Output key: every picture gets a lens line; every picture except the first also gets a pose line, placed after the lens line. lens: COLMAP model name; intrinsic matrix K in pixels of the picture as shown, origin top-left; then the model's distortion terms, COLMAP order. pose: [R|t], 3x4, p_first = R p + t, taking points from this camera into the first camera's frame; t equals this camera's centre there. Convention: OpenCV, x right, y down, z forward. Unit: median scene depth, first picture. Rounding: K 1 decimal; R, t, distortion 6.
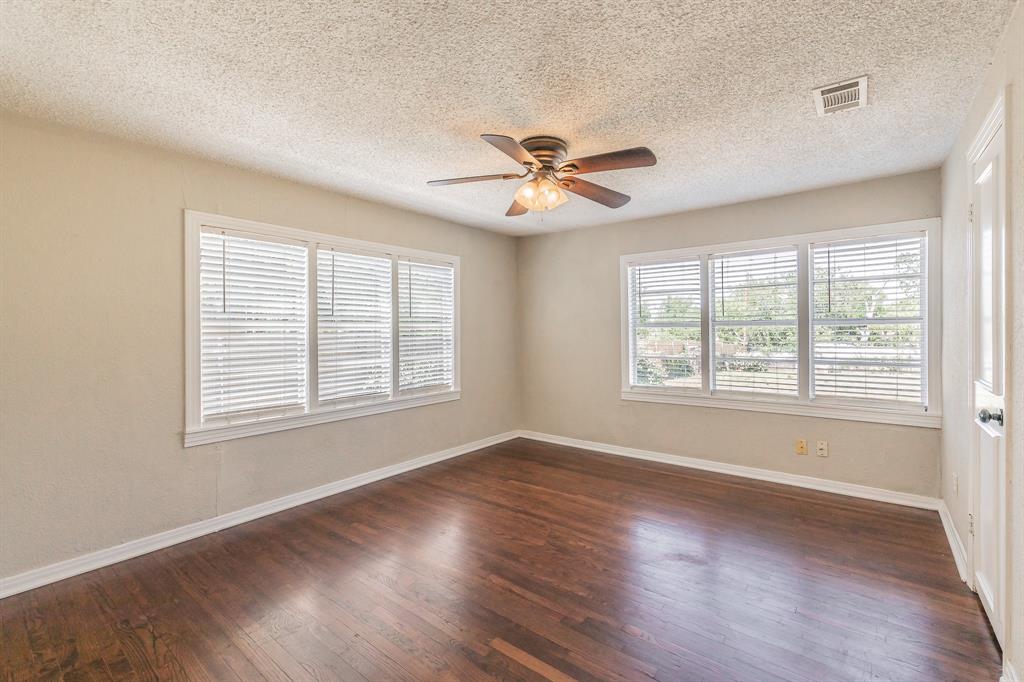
lens RADIAL K [[445.3, 0, 510.0], [0, 445.3, 326.1], [0, 0, 1]] dist [-0.000243, -0.000101]
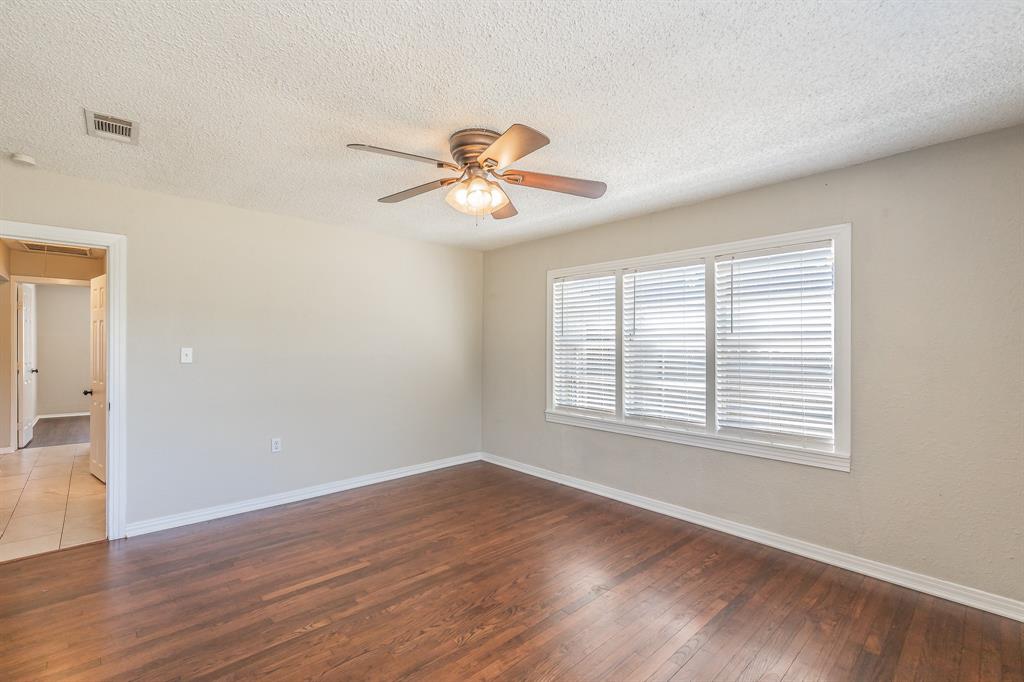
lens RADIAL K [[447.7, 0, 503.2], [0, 447.7, 344.7], [0, 0, 1]] dist [0.001643, 0.000303]
pose [[-0.153078, -0.002957, -0.988210, 0.678205], [0.000755, 0.999995, -0.003110, 0.003166], [0.988214, -0.001223, -0.153075, 0.842566]]
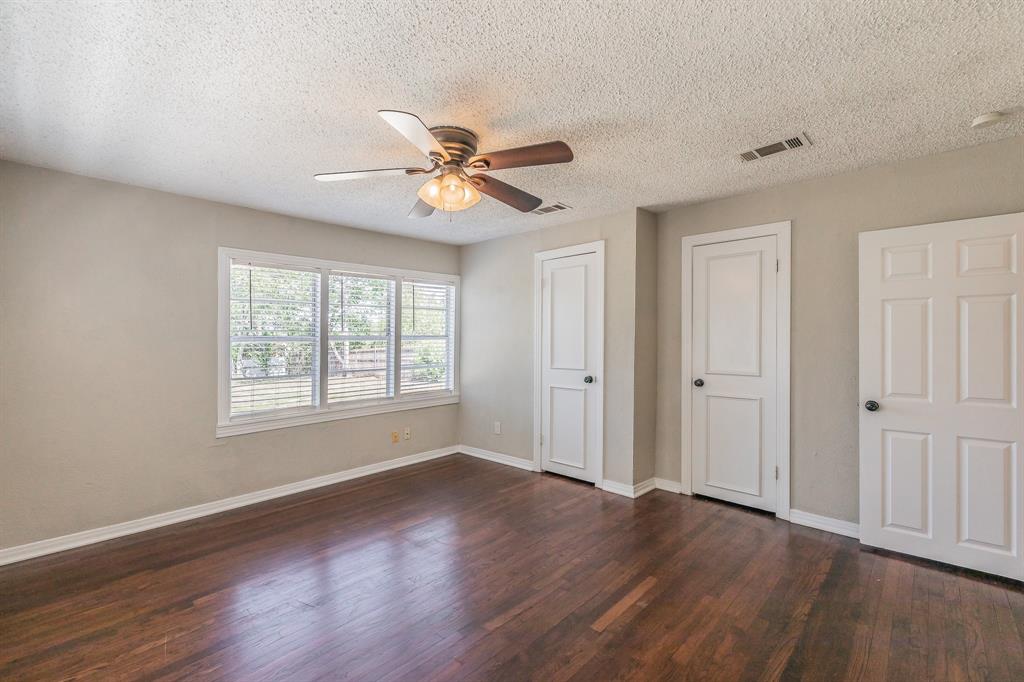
lens RADIAL K [[442.2, 0, 512.5], [0, 442.2, 338.6], [0, 0, 1]] dist [-0.000673, -0.000176]
pose [[0.092001, 0.010193, 0.995707, -0.575990], [0.000806, 0.999947, -0.010311, 0.007150], [-0.995759, 0.001751, 0.091988, 0.560352]]
